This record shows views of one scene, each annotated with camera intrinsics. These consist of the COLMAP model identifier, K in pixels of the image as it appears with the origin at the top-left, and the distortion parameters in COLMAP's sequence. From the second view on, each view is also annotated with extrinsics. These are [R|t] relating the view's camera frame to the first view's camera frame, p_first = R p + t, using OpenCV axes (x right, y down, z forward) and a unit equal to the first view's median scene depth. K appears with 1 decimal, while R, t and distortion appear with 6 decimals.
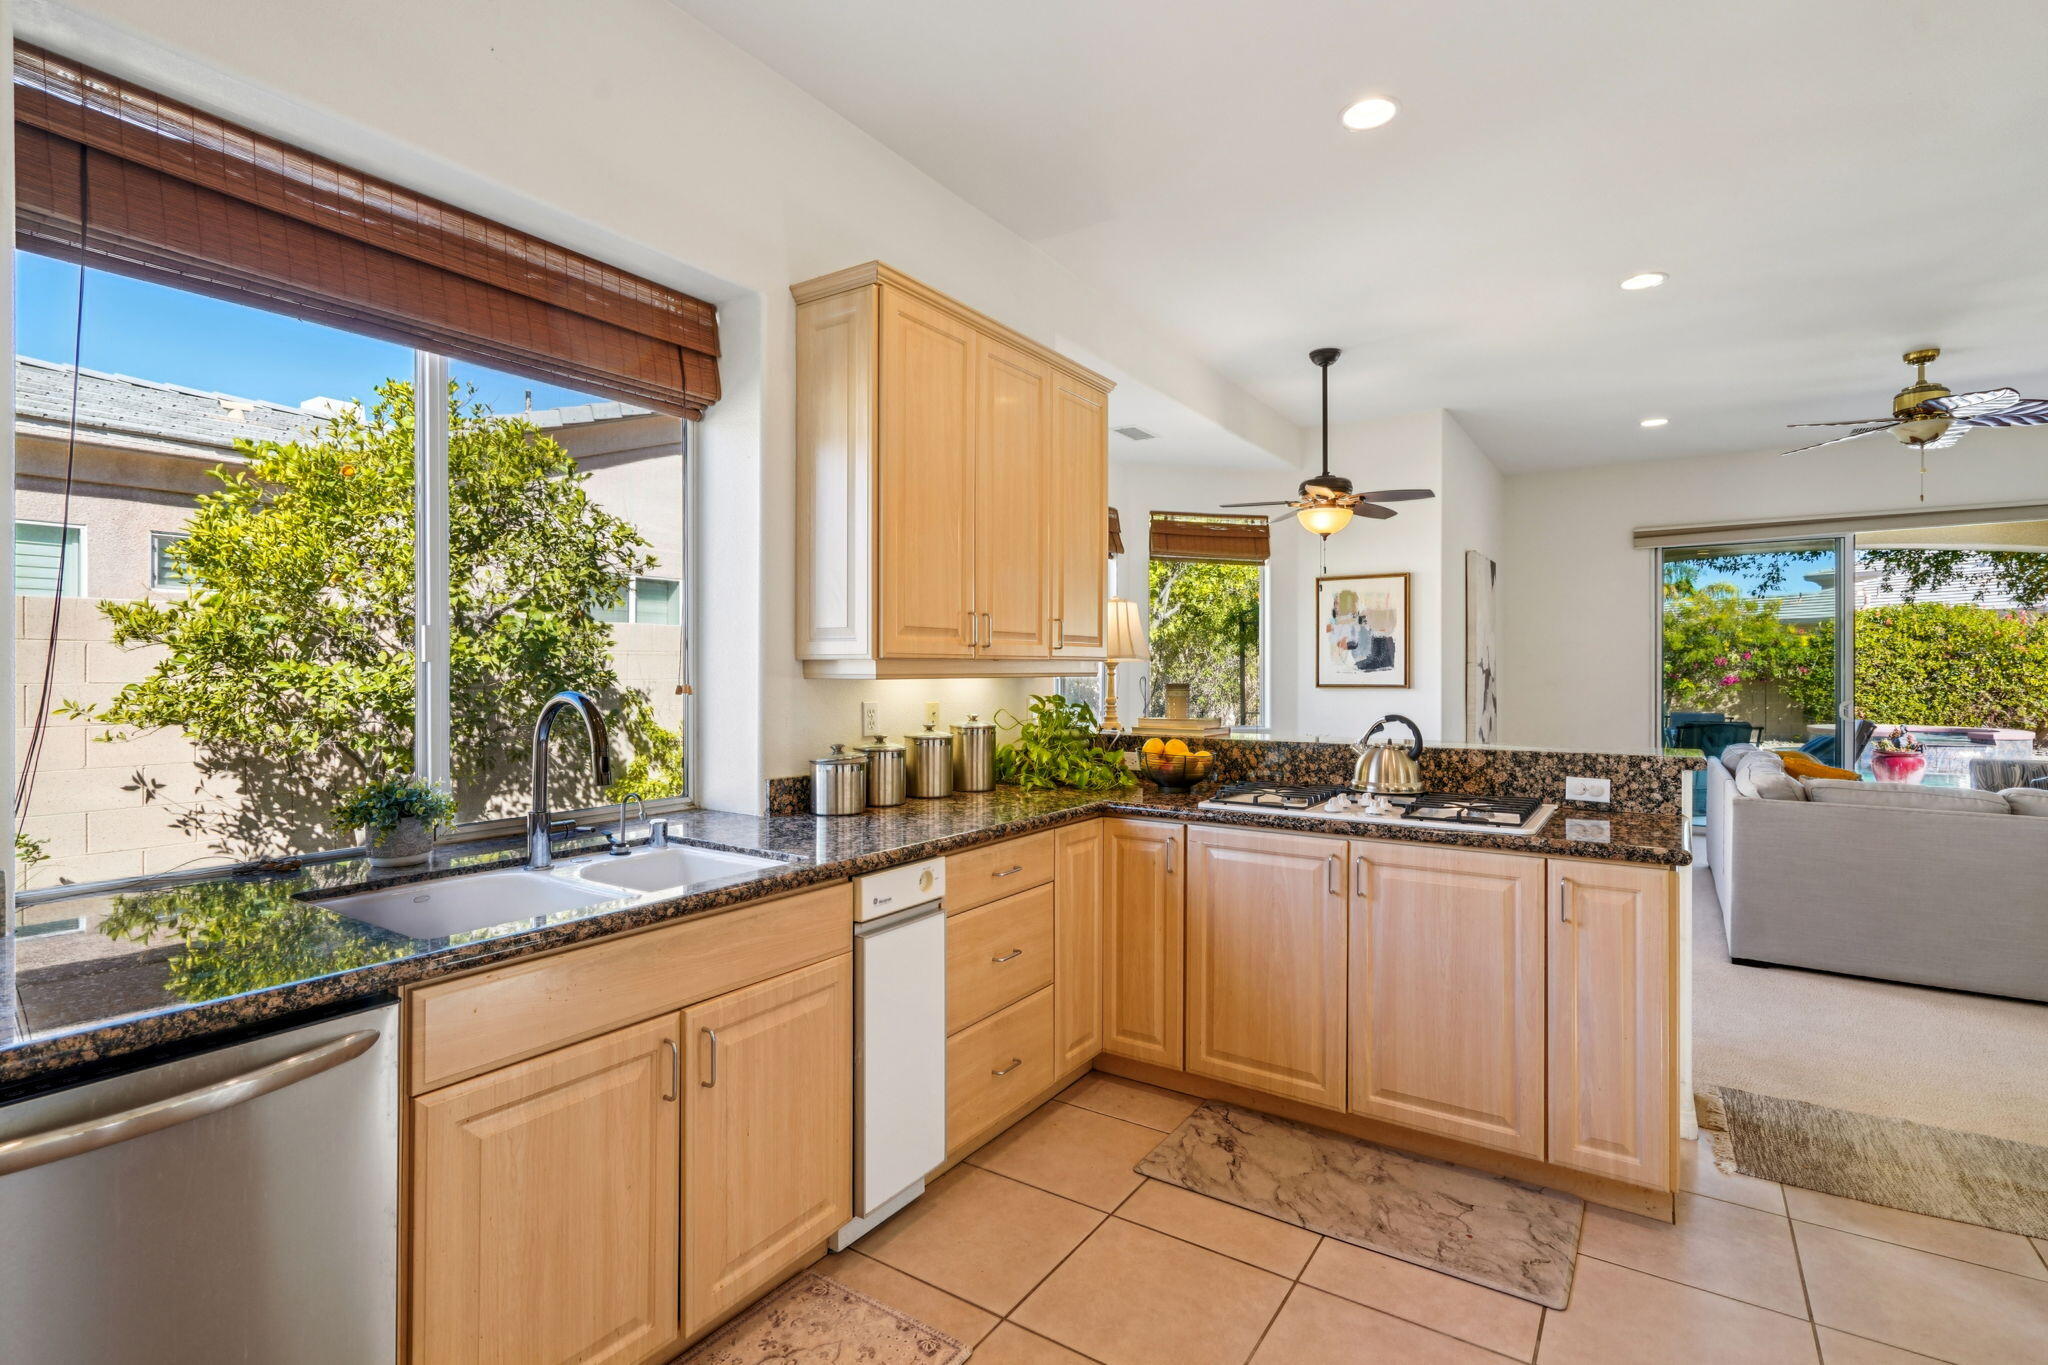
lens RADIAL K [[970.5, 0, 1022.4], [0, 970.5, 669.6], [0, 0, 1]] dist [0.004030, -0.000098]
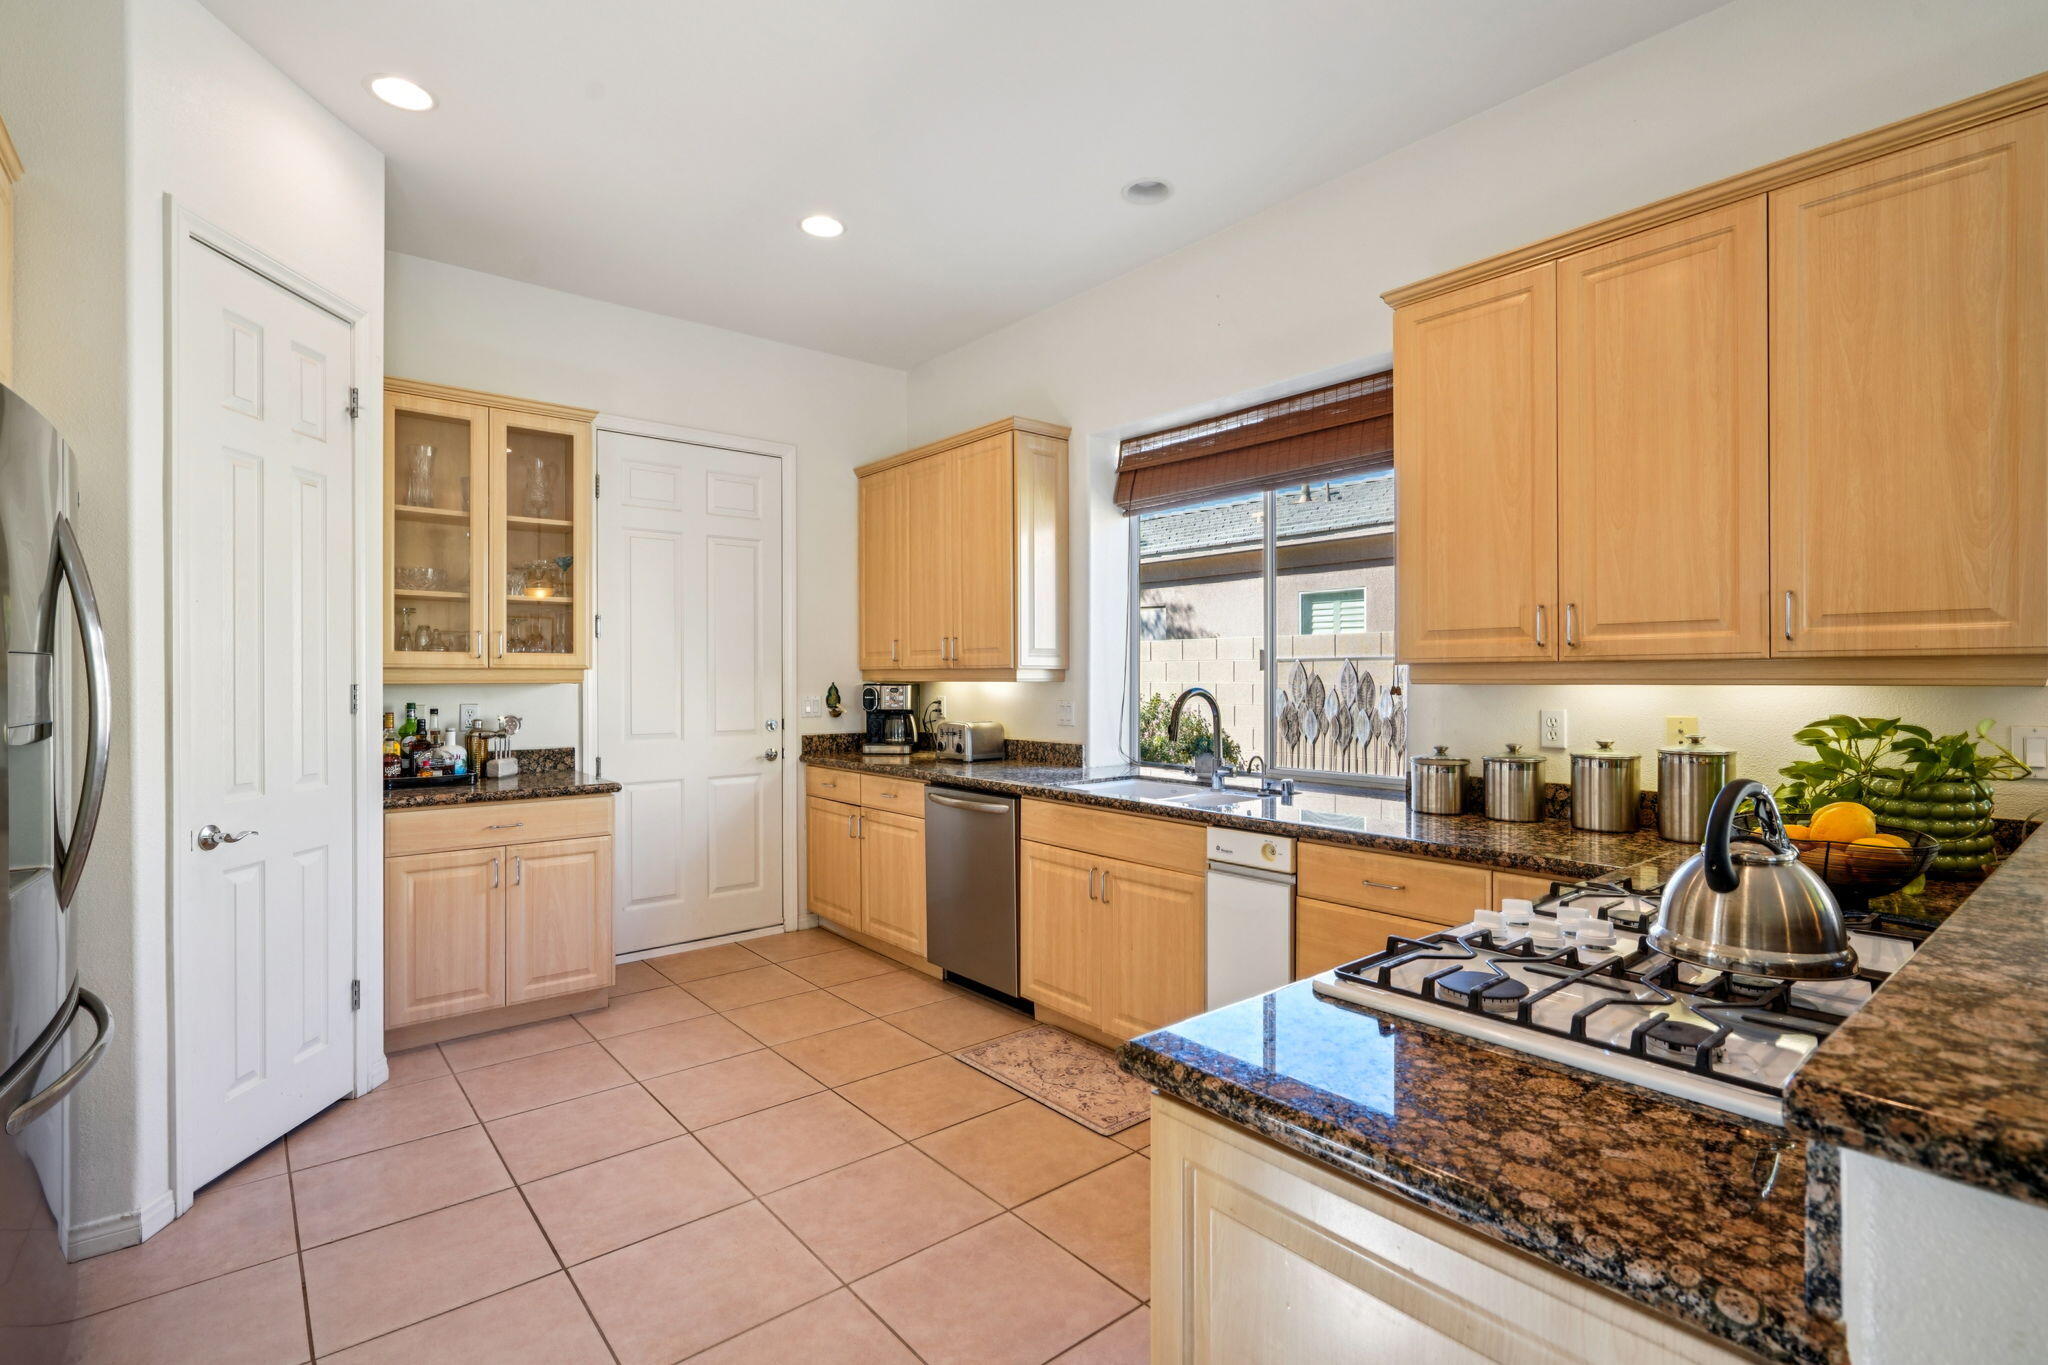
lens RADIAL K [[970.5, 0, 1027.2], [0, 970.5, 681.9], [0, 0, 1]] dist [0.004030, -0.000098]
pose [[-0.279690, 0.002036, -0.960088, 0.389230], [-0.002259, 0.999994, 0.002778, 0.002272], [0.960088, 0.002945, -0.279683, 0.362879]]
